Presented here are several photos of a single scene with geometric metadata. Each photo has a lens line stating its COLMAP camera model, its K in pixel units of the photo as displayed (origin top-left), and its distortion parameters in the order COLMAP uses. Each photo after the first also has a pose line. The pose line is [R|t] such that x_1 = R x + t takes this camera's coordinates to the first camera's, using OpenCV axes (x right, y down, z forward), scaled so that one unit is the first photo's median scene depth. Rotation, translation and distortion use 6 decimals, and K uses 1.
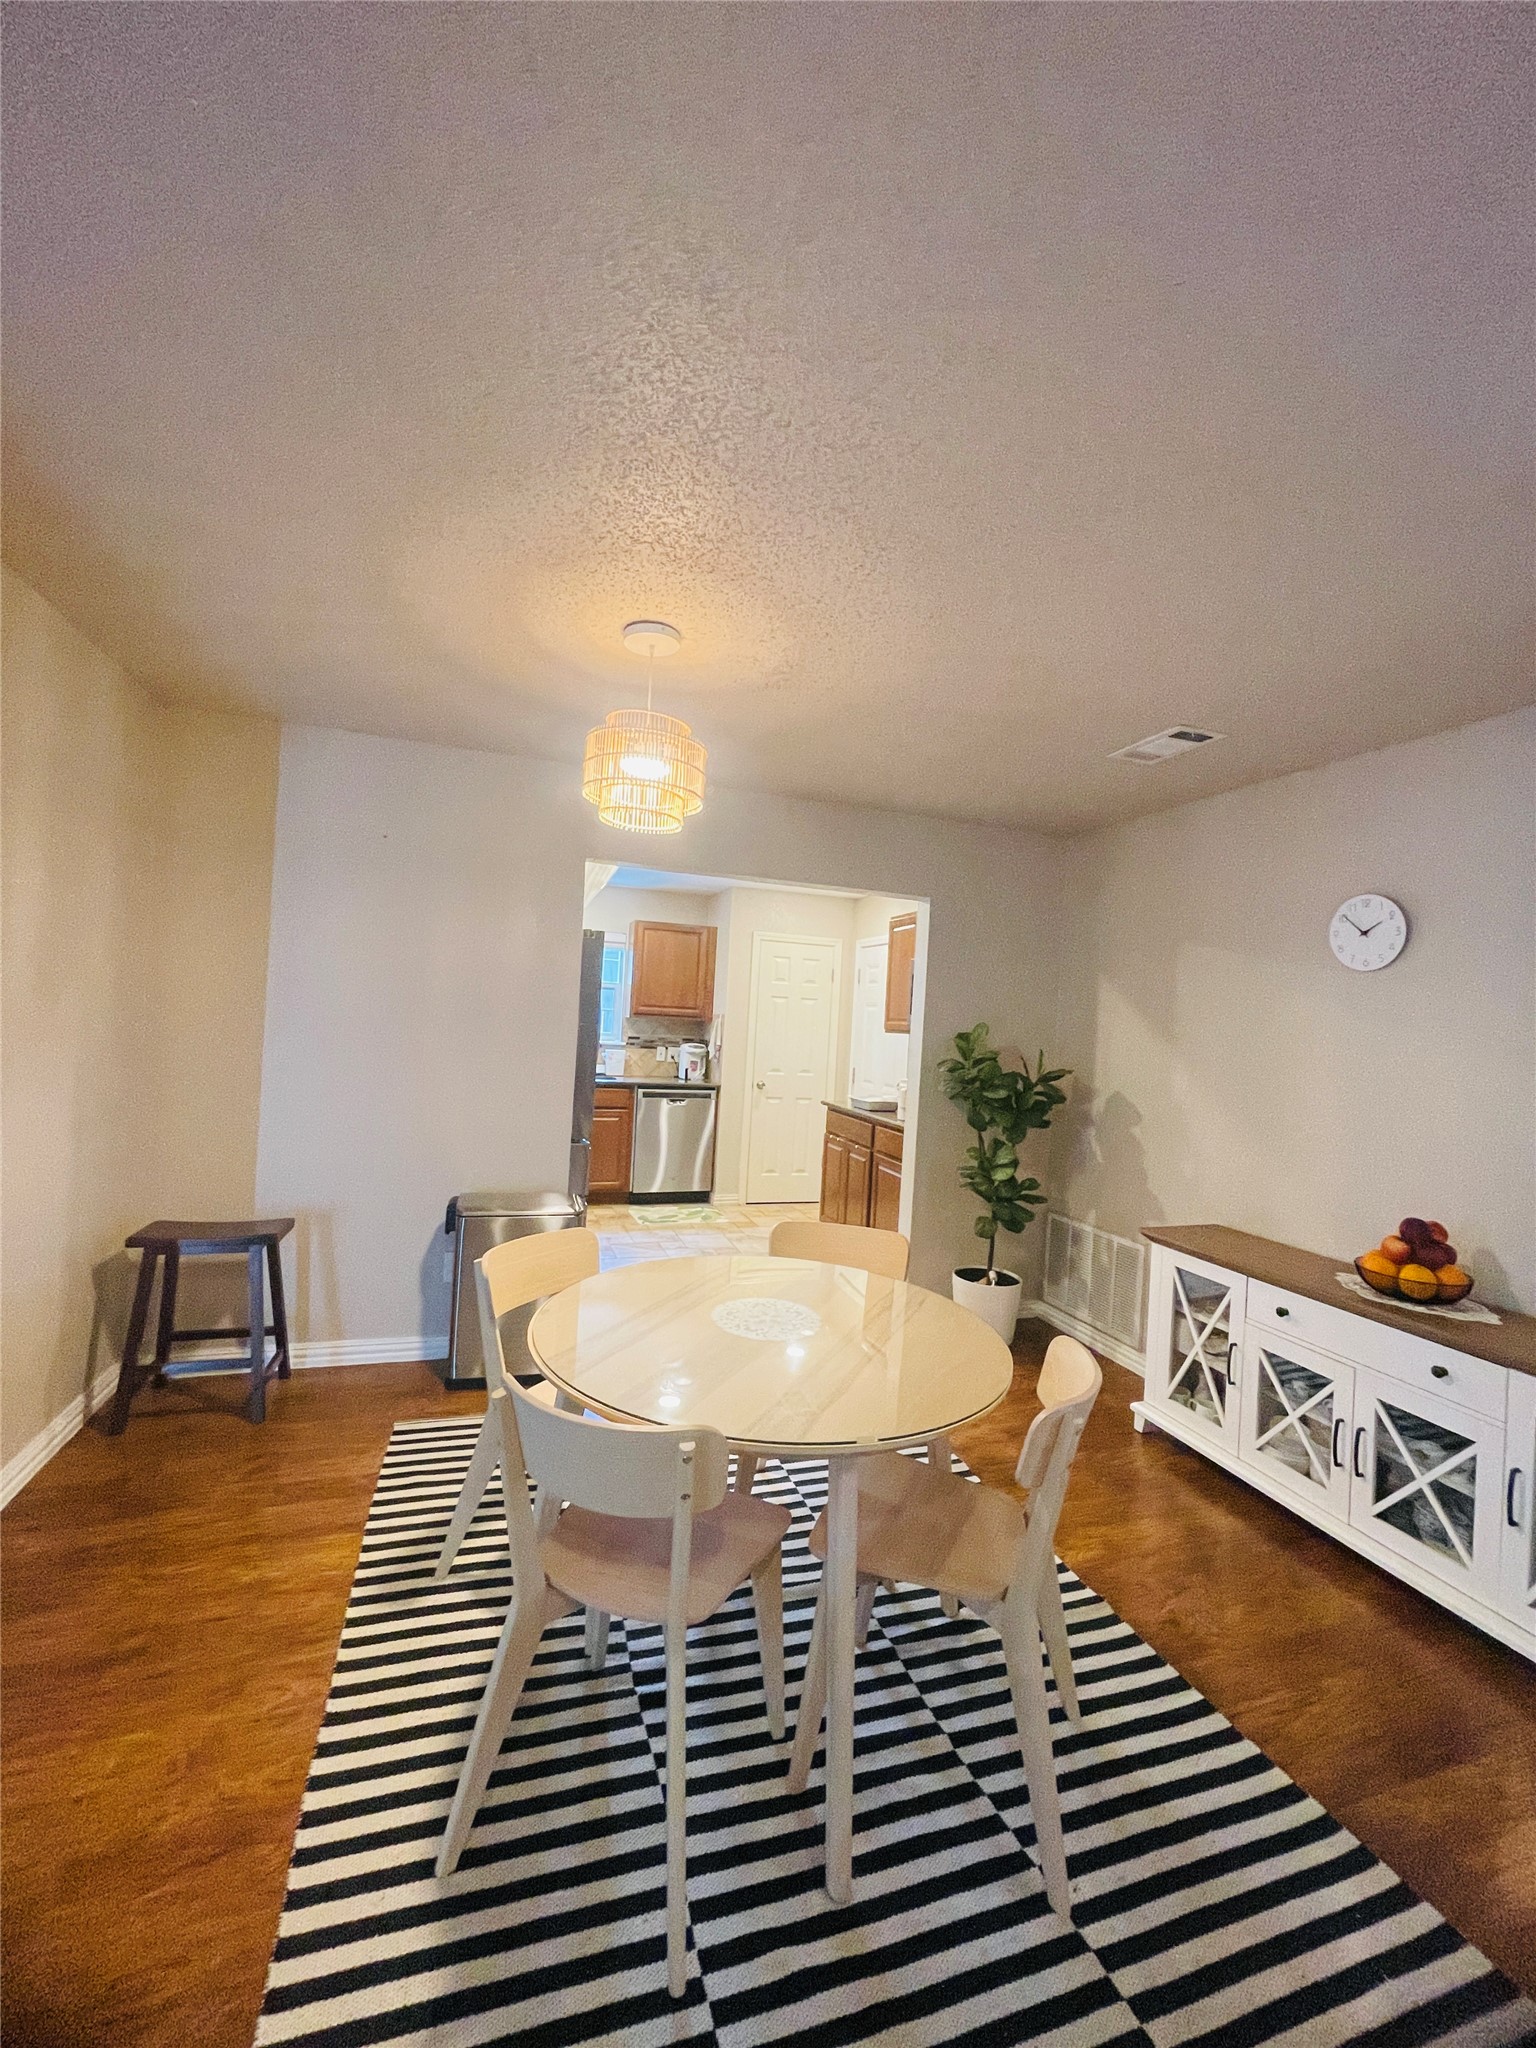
lens RADIAL K [[844.9, 0, 759.5], [0, 844.9, 1007.0], [0, 0, 1]] dist [0.001044, -0.000289]
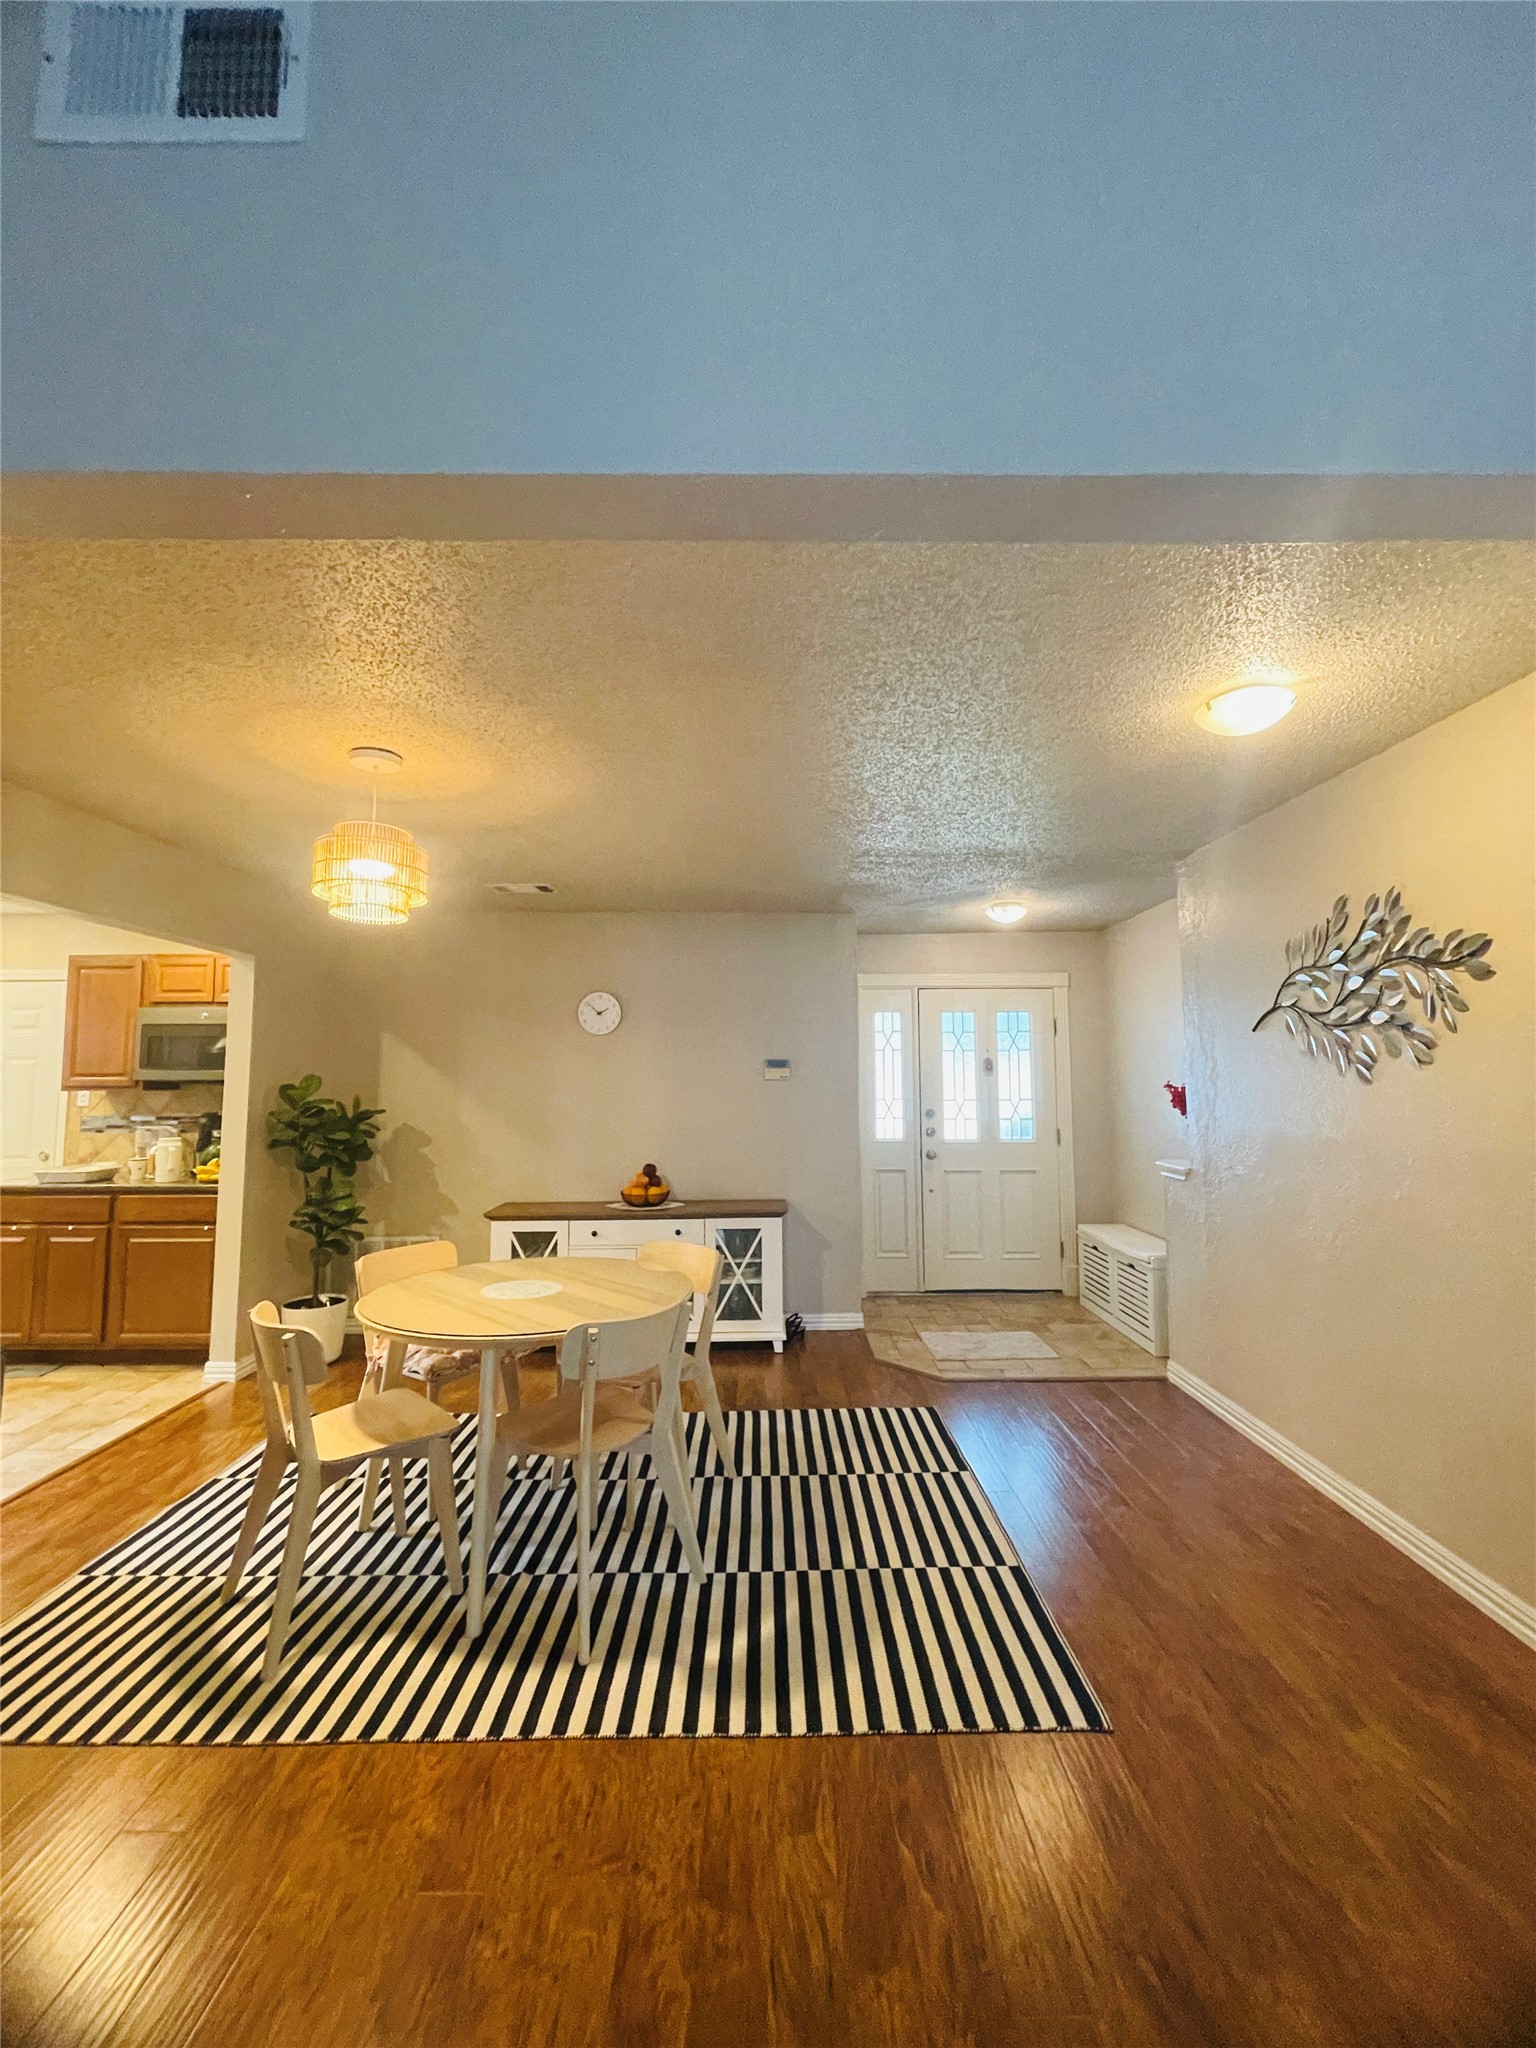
lens RADIAL K [[844.9, 0, 759.5], [0, 844.9, 1007.0], [0, 0, 1]] dist [0.001044, -0.000289]
pose [[0.330836, 0.012617, 0.943604, -0.832166], [0.013902, 0.999737, -0.018242, -0.062028], [-0.943586, 0.019153, 0.330573, 0.085737]]
